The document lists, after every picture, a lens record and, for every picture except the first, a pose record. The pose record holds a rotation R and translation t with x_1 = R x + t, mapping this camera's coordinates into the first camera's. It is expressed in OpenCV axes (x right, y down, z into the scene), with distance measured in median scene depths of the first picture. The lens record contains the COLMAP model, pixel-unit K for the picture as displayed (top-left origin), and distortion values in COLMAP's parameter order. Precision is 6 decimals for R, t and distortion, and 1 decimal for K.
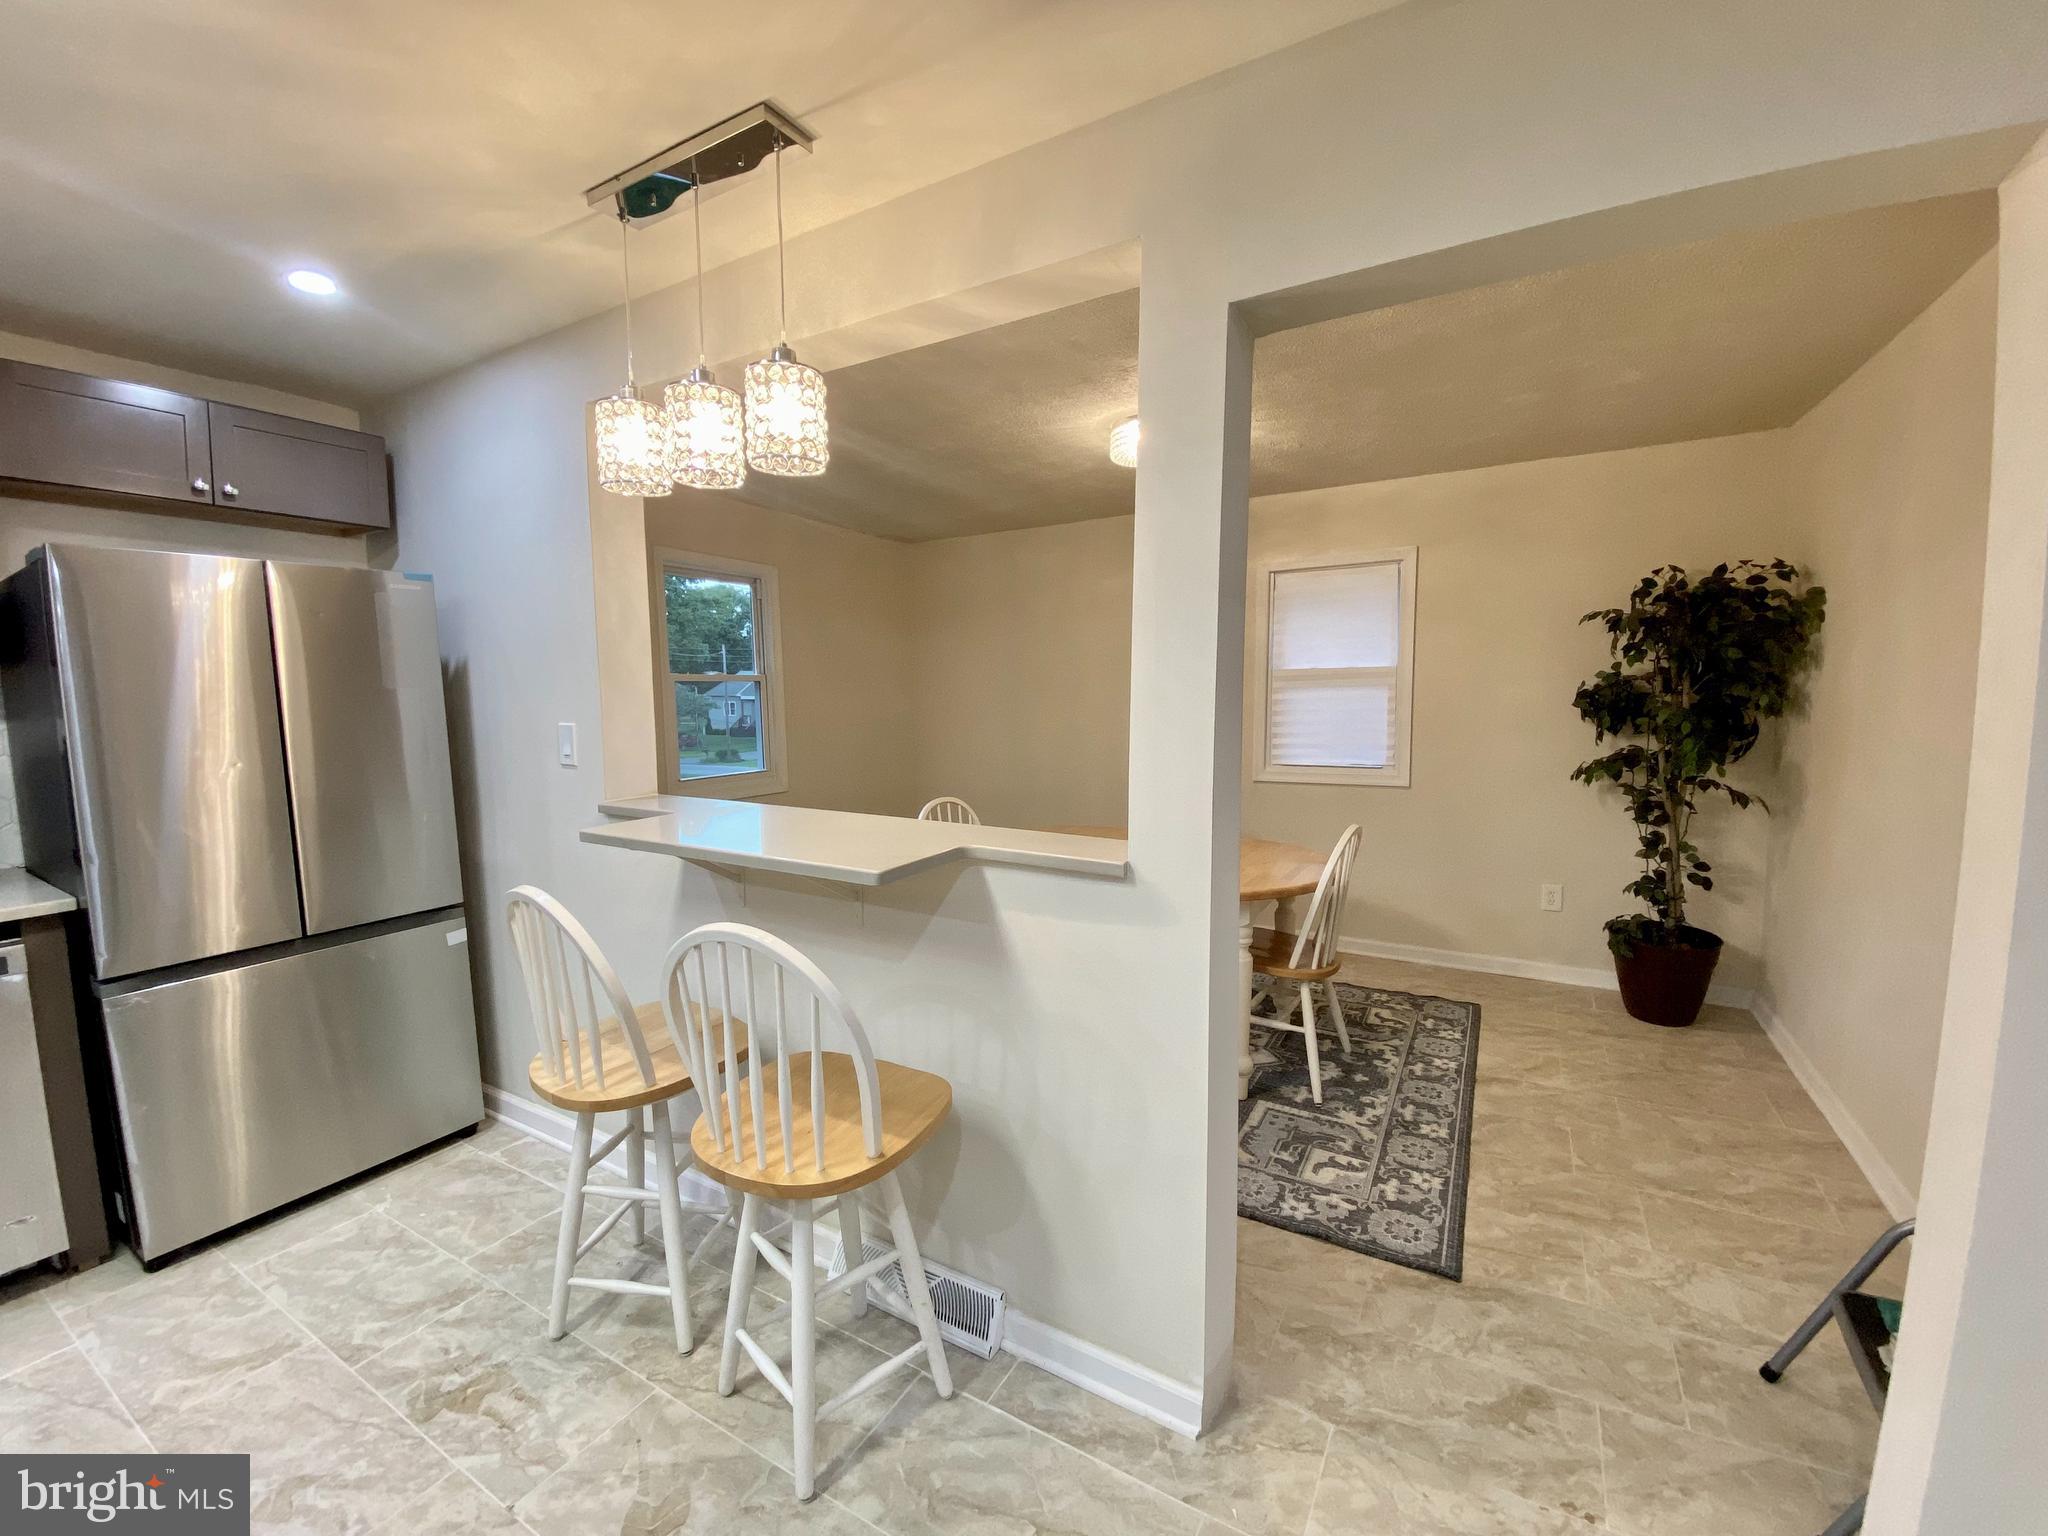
lens RADIAL K [[839.8, 0, 1014.0], [0, 839.8, 773.9], [0, 0, 1]] dist [-0.013563, -0.003931]
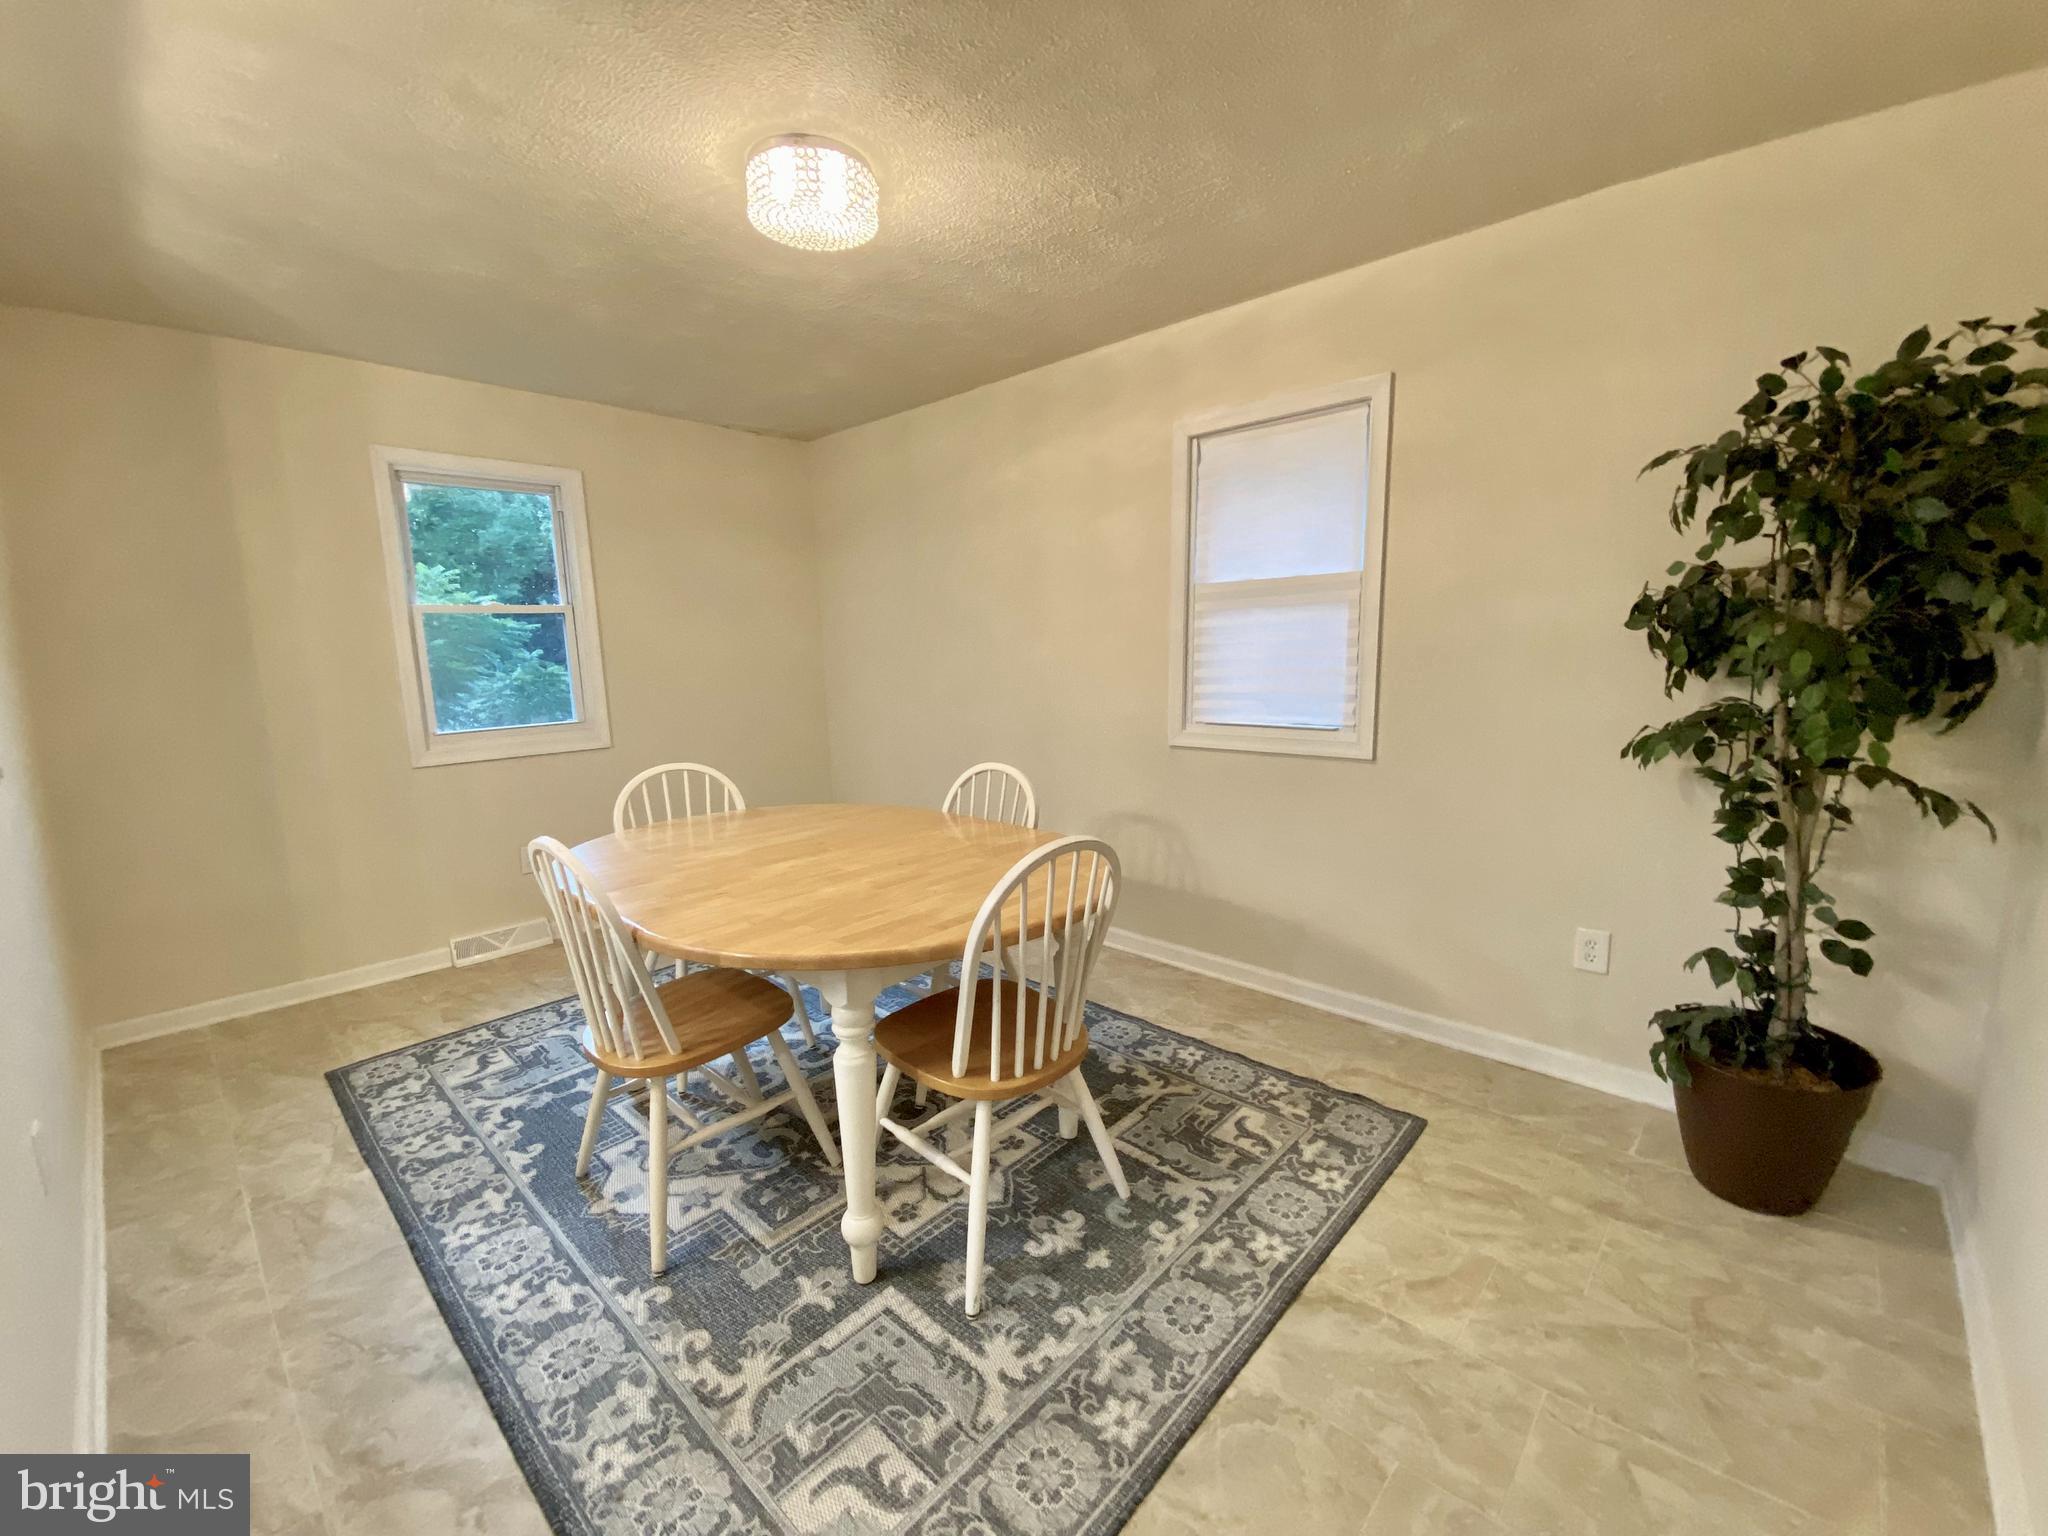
lens RADIAL K [[839.8, 0, 1020.9], [0, 839.8, 779.8], [0, 0, 1]] dist [-0.013563, -0.003931]
pose [[0.977344, 0.025989, -0.210053, 0.416406], [-0.011032, 0.997339, 0.072066, -0.015779], [0.211367, -0.068116, 0.975030, 0.379560]]
